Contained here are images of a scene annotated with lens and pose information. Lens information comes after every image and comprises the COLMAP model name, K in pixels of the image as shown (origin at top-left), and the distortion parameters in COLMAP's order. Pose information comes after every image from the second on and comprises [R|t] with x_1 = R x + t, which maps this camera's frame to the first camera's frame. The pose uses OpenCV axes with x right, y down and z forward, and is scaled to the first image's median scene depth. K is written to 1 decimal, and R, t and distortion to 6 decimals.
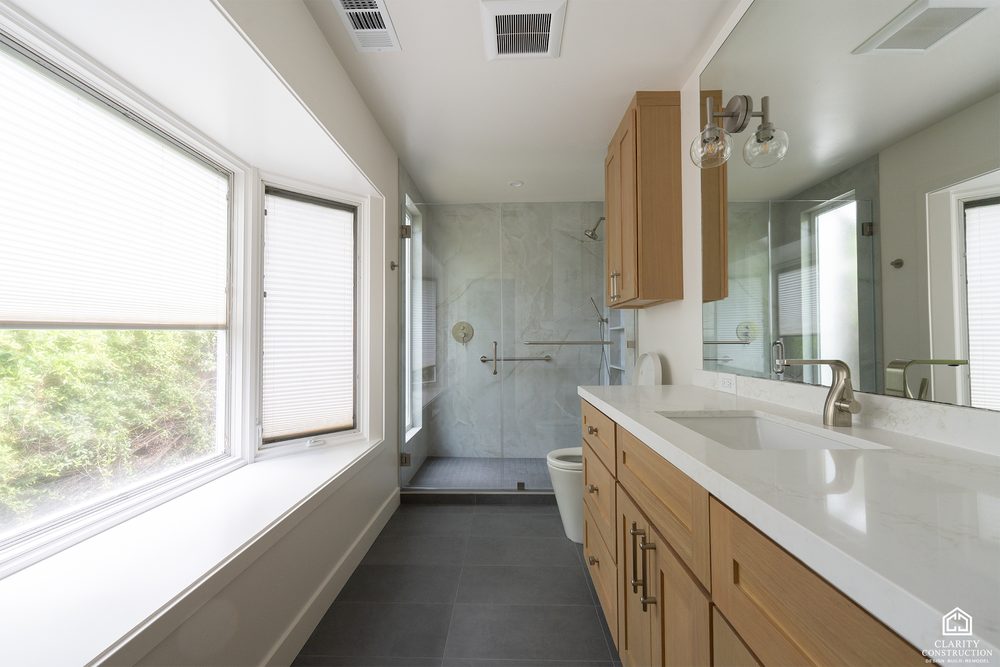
lens RADIAL K [[404.7, 0, 501.0], [0, 404.7, 321.6], [0, 0, 1]] dist [-0.003152, -0.000113]
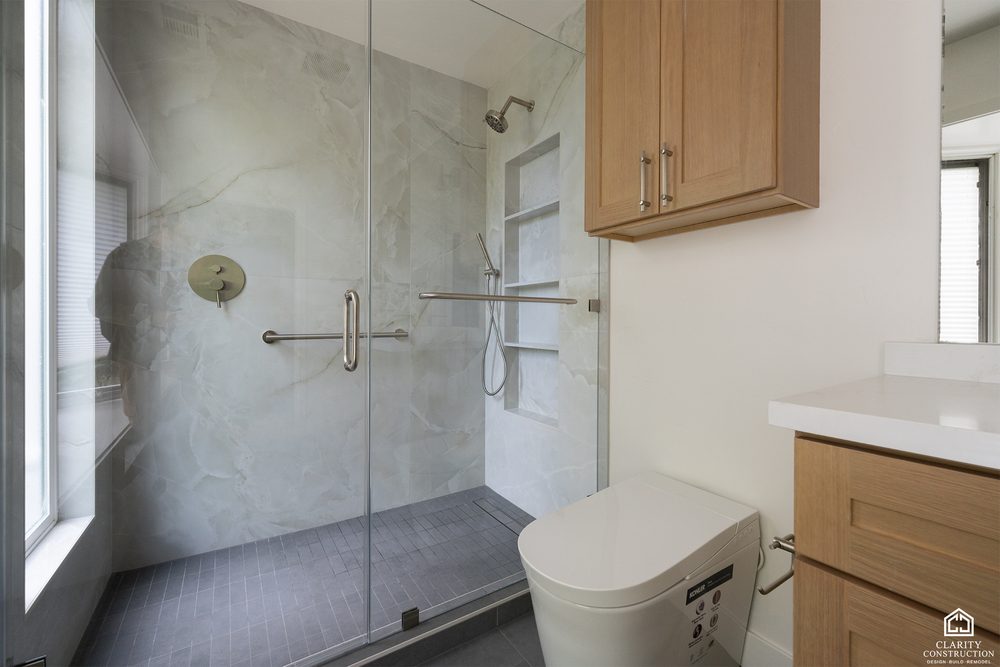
lens RADIAL K [[404.7, 0, 501.0], [0, 404.7, 321.6], [0, 0, 1]] dist [-0.003152, -0.000113]
pose [[0.827599, 0.008743, 0.561252, -0.086702], [-0.034925, 0.998743, 0.035941, 0.048099], [-0.560232, -0.049346, 0.826865, 0.449235]]
